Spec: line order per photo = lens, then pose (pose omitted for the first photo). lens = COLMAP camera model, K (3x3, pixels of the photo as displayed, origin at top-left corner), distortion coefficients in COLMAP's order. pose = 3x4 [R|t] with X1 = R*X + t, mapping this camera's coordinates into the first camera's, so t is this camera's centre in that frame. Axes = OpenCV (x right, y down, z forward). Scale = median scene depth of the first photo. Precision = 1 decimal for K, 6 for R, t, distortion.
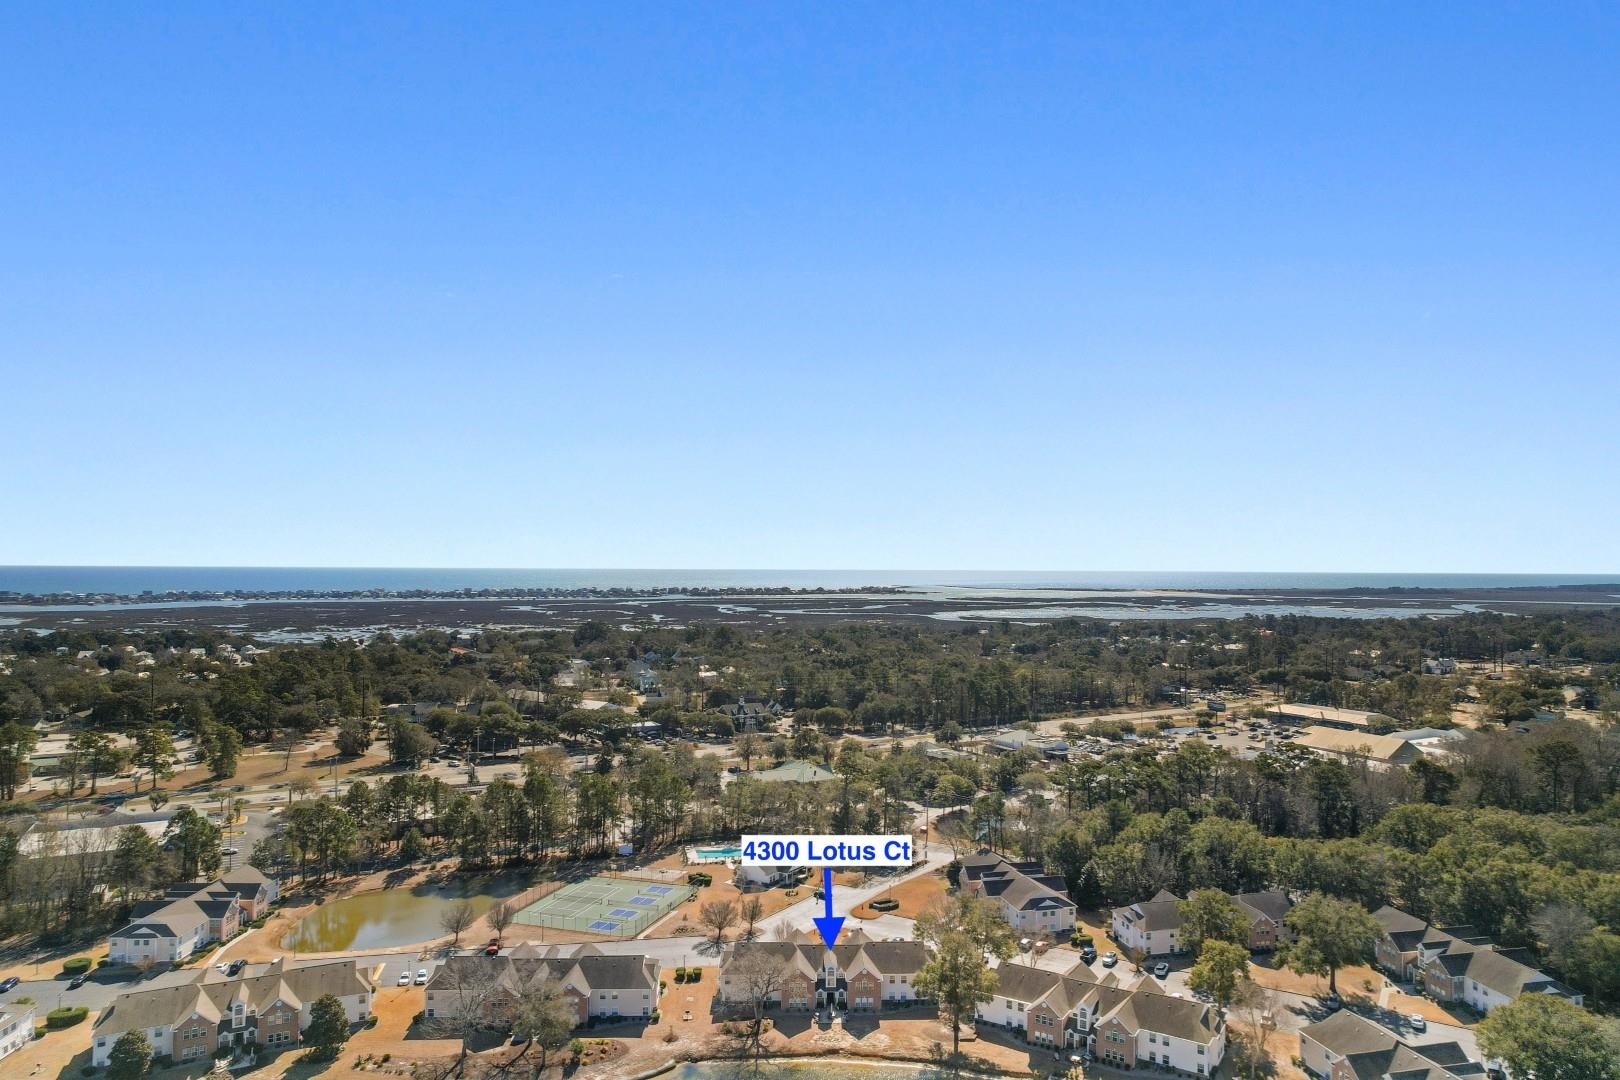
lens RADIAL K [[1041.4, 0, 823.8], [0, 1041.4, 562.1], [0, 0, 1]] dist [-0.081314, 0.077690]
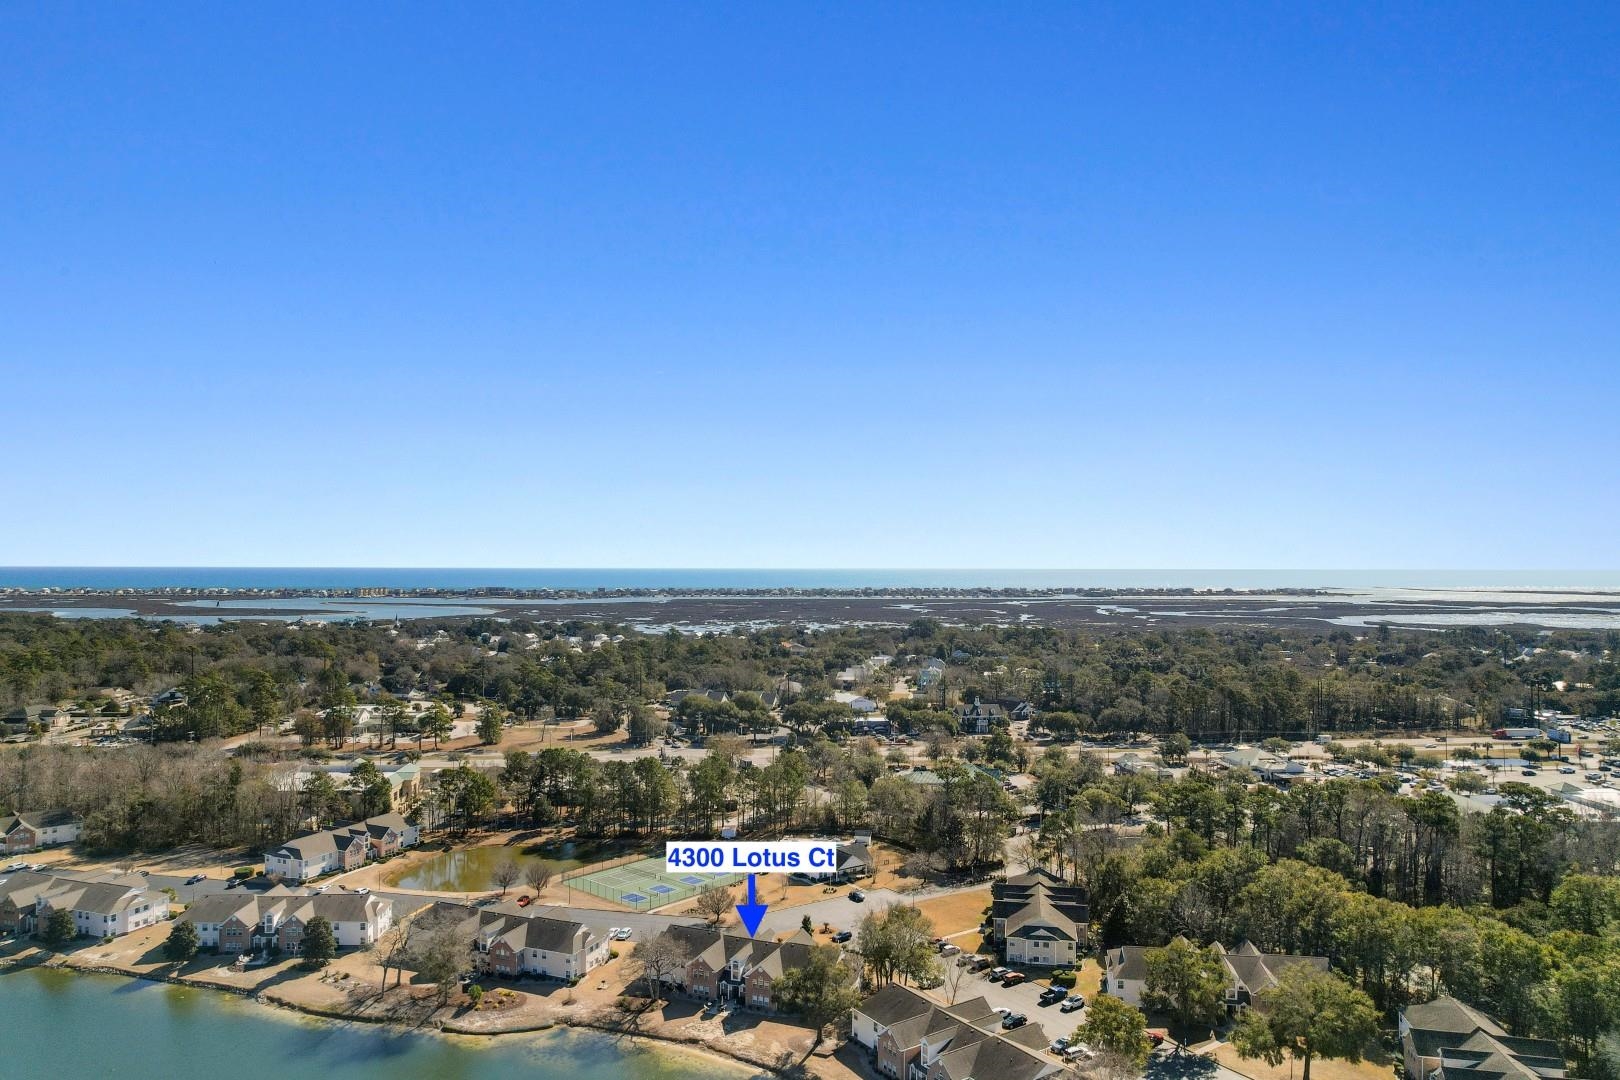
lens RADIAL K [[1041.4, 0, 823.8], [0, 1041.4, 562.1], [0, 0, 1]] dist [-0.081314, 0.077690]
pose [[0.918252, -0.003623, -0.395980, 0.369001], [0.003525, 0.999993, -0.000976, 0.005253], [0.395981, -0.000500, 0.918259, 0.087312]]
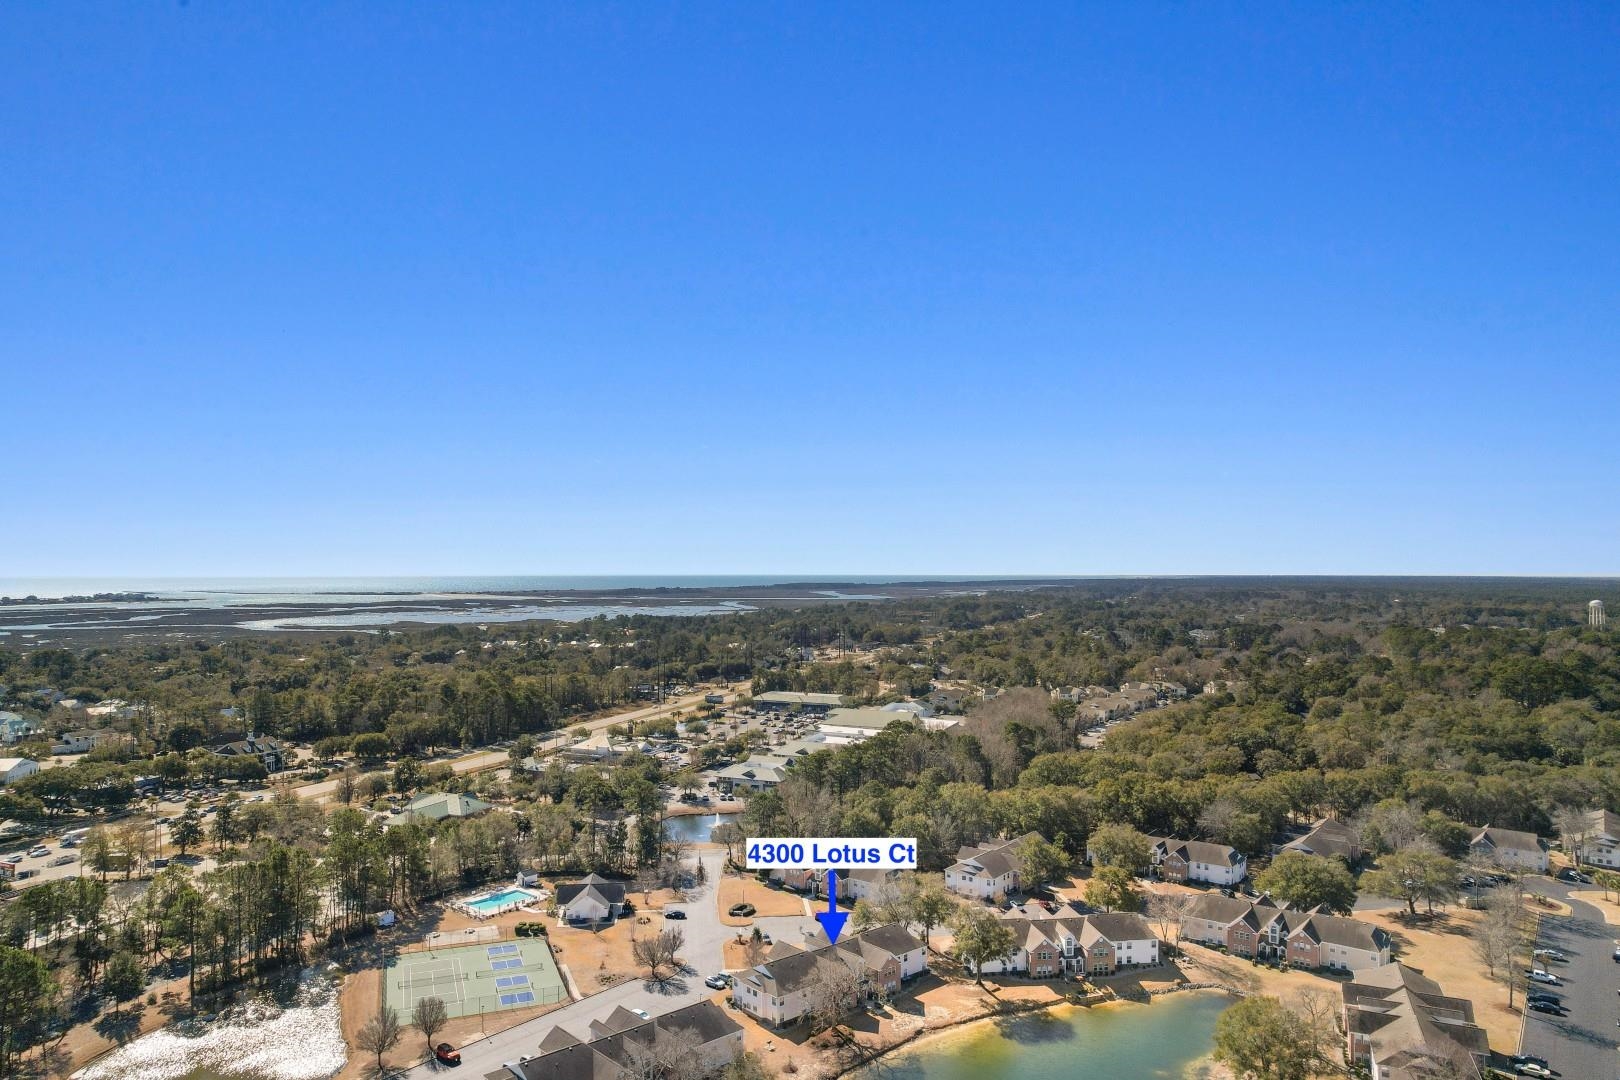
lens RADIAL K [[1041.4, 0, 823.8], [0, 1041.4, 562.1], [0, 0, 1]] dist [-0.081314, 0.077690]
pose [[0.764962, 0.003376, 0.644066, -0.532510], [-0.002230, 0.999994, -0.002593, -0.008423], [-0.644071, 0.000547, 0.764965, 0.169448]]
